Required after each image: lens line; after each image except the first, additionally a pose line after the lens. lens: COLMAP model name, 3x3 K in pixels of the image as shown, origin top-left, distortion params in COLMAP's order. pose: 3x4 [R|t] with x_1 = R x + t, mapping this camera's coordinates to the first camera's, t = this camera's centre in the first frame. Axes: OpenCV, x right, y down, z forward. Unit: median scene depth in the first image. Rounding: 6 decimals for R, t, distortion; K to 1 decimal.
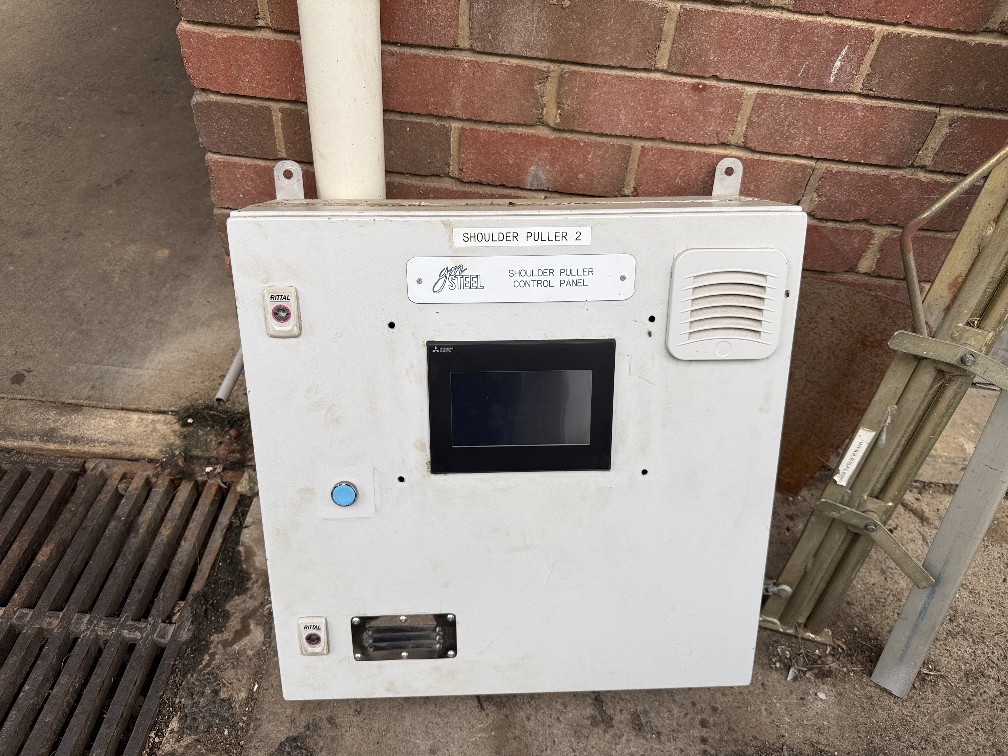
lens RADIAL K [[755.7, 0, 497.3], [0, 755.7, 373.9], [0, 0, 1]] dist [0.008972, -0.020015]
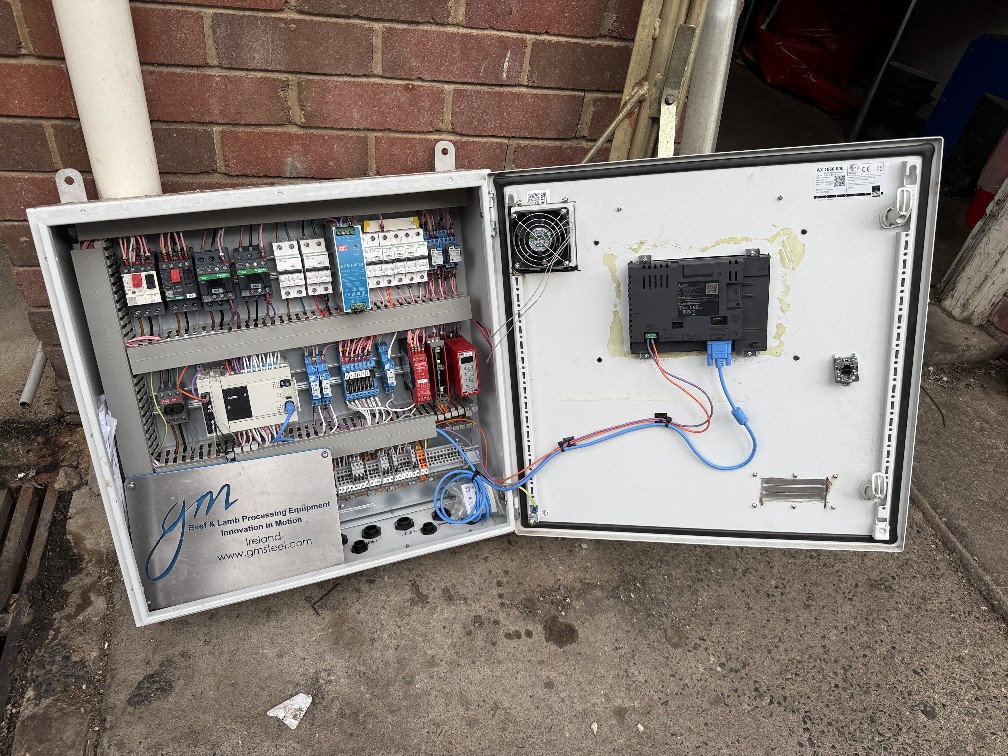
lens RADIAL K [[736.4, 0, 504.6], [0, 736.4, 367.4], [0, 0, 1]] dist [0.010376, -0.009963]
pose [[0.951584, -0.153653, 0.266231, 0.010107], [0.161760, 0.986792, -0.008655, 0.130894], [-0.261385, 0.051301, 0.963870, -0.235493]]
